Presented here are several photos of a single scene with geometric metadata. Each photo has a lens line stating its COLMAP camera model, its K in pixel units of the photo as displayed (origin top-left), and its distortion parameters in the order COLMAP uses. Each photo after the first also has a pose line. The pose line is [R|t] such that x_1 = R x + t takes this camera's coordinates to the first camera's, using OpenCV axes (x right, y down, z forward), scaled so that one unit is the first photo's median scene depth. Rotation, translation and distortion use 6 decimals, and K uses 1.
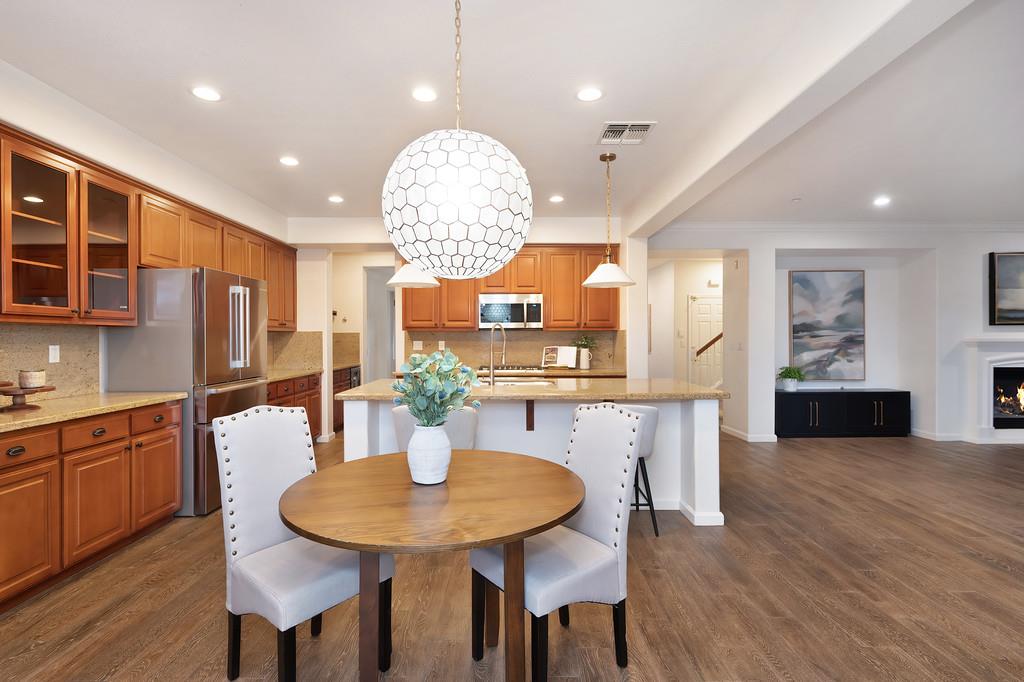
lens RADIAL K [[484.5, 0, 510.5], [0, 484.5, 339.1], [0, 0, 1]] dist [-0.004661, 0.000542]
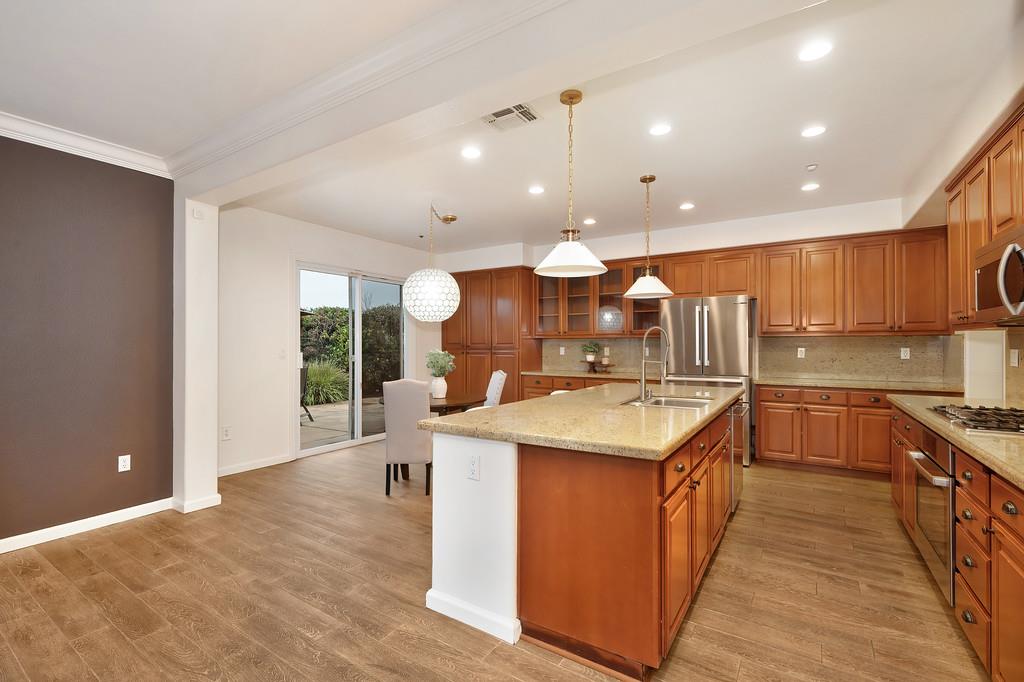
lens RADIAL K [[454.2, 0, 510.5], [0, 454.2, 340.1], [0, 0, 1]] dist [-0.002768, 0.001303]
pose [[-0.549374, -0.005565, -0.835558, 0.530973], [0.000523, 0.999975, -0.007004, -0.002562], [0.835576, -0.004285, -0.549358, 0.837797]]
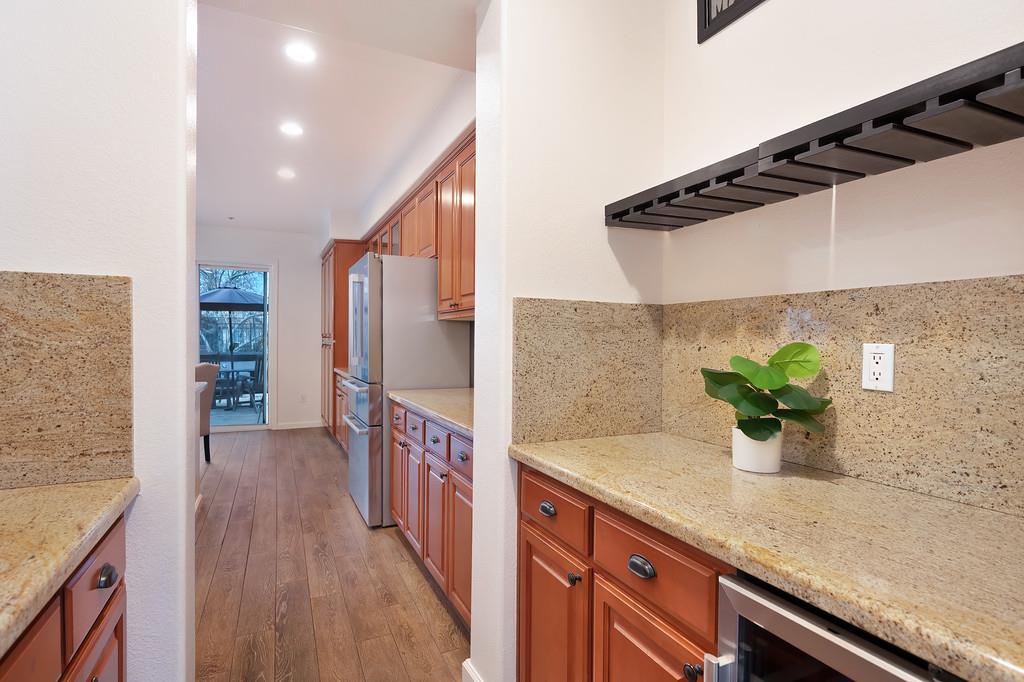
lens RADIAL K [[506.2, 0, 507.1], [0, 506.2, 334.8], [0, 0, 1]] dist [0.007028, 0.001124]
pose [[-0.906024, -0.002252, -0.423220, -0.277123], [-0.001021, 0.999995, -0.003135, 0.004566], [0.423225, -0.002409, -0.906022, 1.323171]]
